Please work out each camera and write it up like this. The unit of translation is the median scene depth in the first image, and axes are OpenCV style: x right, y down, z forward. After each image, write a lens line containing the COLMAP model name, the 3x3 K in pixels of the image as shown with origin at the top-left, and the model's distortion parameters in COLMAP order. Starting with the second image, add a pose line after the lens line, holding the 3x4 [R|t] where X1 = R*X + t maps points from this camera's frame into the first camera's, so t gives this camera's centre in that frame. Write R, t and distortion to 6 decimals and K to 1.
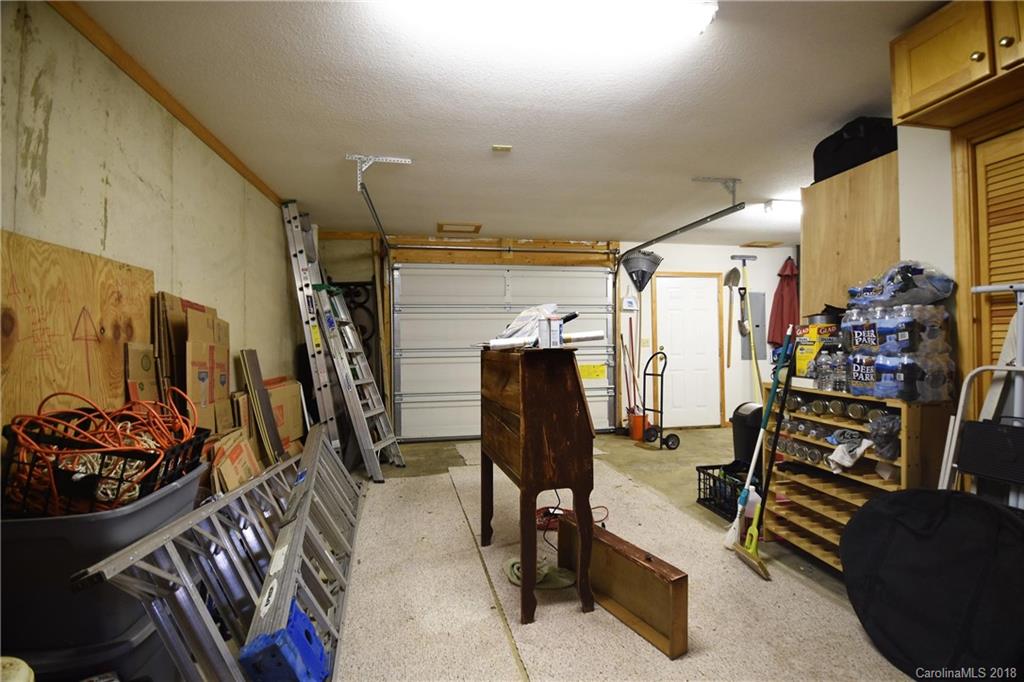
lens RADIAL K [[448.9, 0, 511.5], [0, 448.9, 339.0], [0, 0, 1]] dist [0.002568, 0.000185]
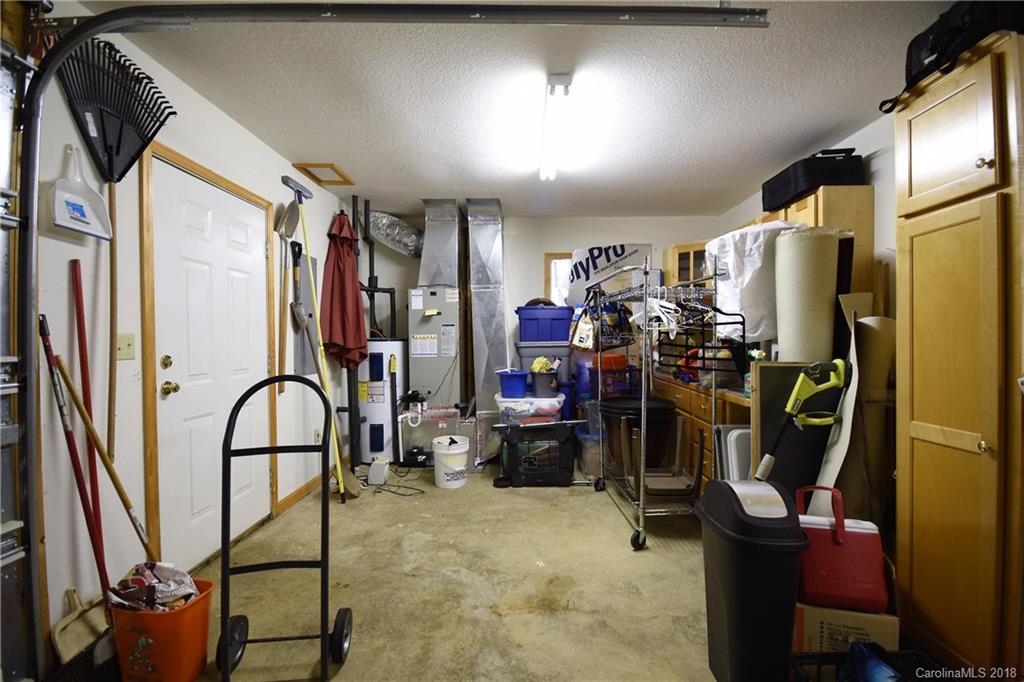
lens RADIAL K [[448.9, 0, 515.3], [0, 448.9, 337.3], [0, 0, 1]] dist [0.002568, 0.000185]
pose [[0.185262, 0.007826, 0.982658, 0.033834], [-0.002975, 0.999968, -0.007403, 0.002848], [-0.982685, -0.001552, 0.185280, 0.667236]]
